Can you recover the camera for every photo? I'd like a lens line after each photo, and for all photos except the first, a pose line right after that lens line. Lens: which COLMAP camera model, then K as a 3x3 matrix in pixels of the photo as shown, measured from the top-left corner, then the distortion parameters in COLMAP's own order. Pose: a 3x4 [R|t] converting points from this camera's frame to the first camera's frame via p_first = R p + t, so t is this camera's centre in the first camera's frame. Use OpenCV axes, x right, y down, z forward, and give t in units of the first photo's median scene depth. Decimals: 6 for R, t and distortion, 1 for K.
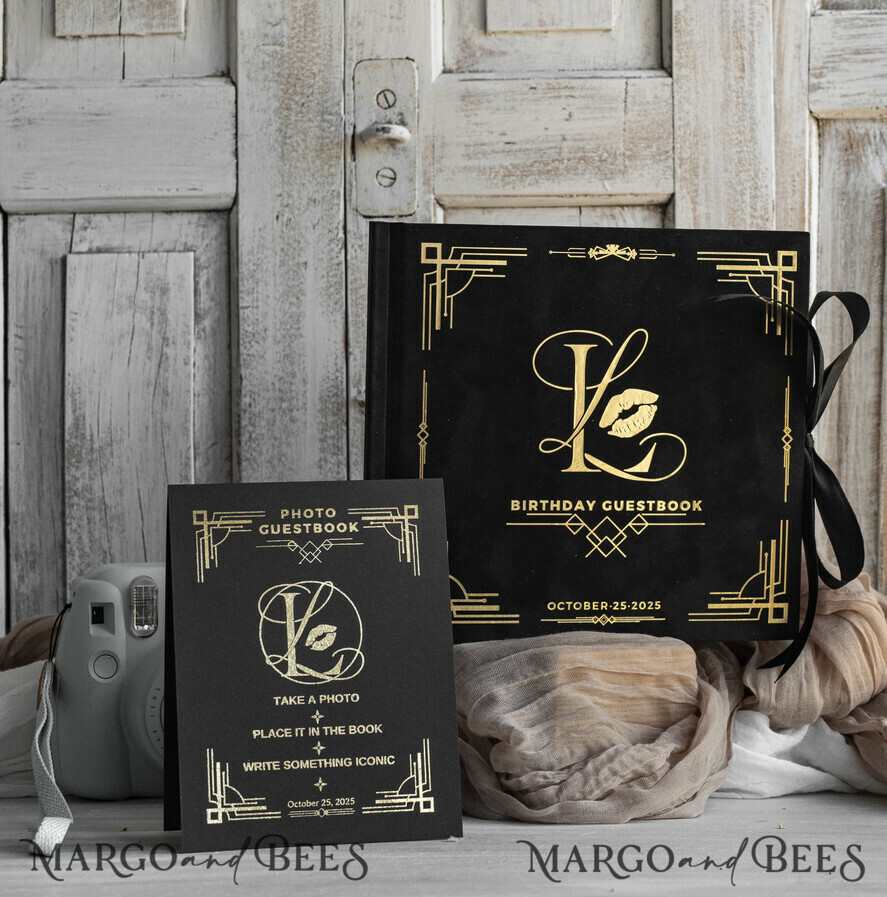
lens RADIAL K [[2441.6, 0, 522.8], [0, 2441.6, 349.7], [0, 0, 1]] dist [0.004998, 0.000000]
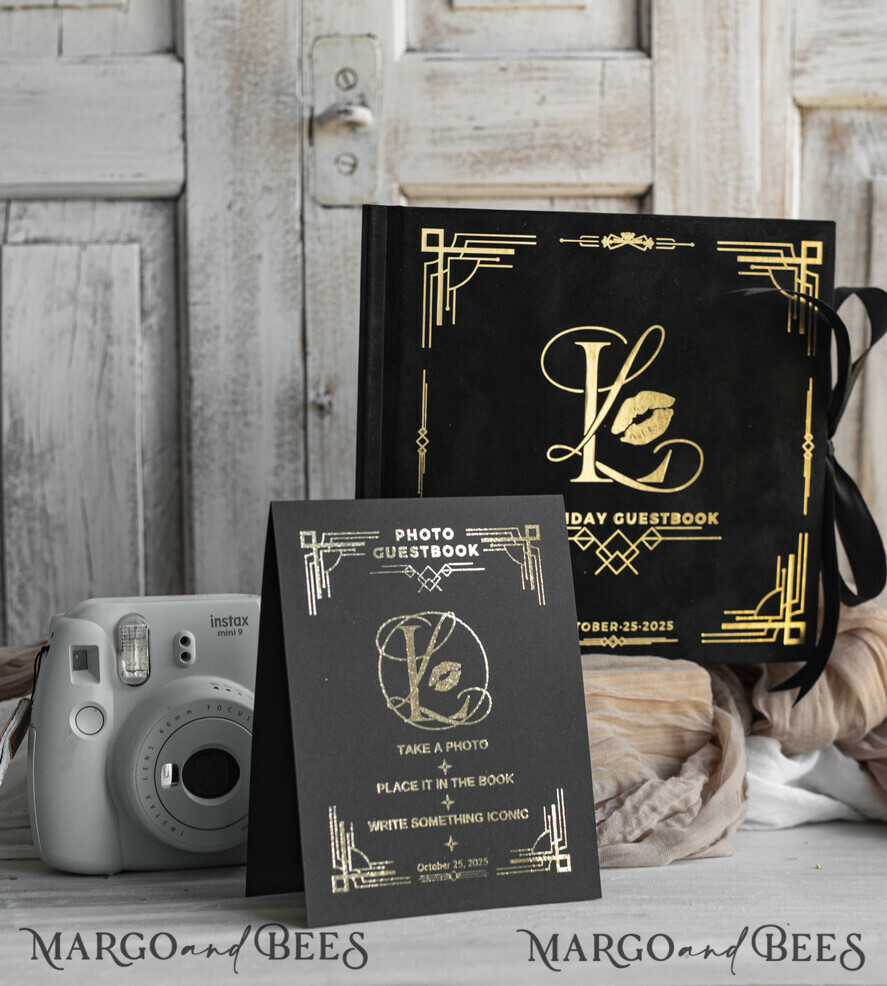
lens RADIAL K [[2202.2, 0, 423.4], [0, 2202.2, 528.2], [0, 0, 1]] dist [-0.023071, 0.000000]
pose [[0.998762, -0.000230, 0.049736, -0.079181], [-0.003572, 0.997075, 0.076351, 0.004425], [-0.049608, -0.076434, 0.995840, 0.175439]]
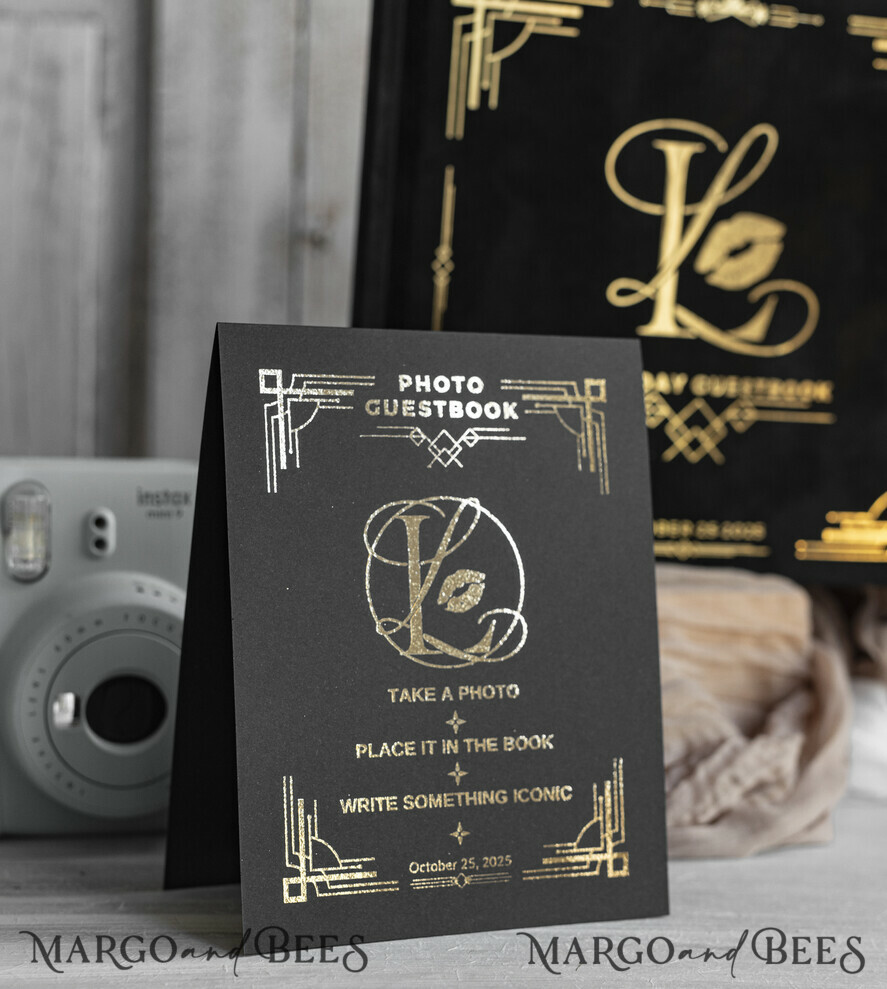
lens RADIAL K [[1956.7, 0, 460.7], [0, 1956.7, 516.6], [0, 0, 1]] dist [-0.007878, 0.000000]
pose [[0.996892, 0.042977, 0.066020, -0.066657], [-0.050642, 0.991578, 0.119197, 0.037805], [-0.060342, -0.122170, 0.990673, 0.448007]]
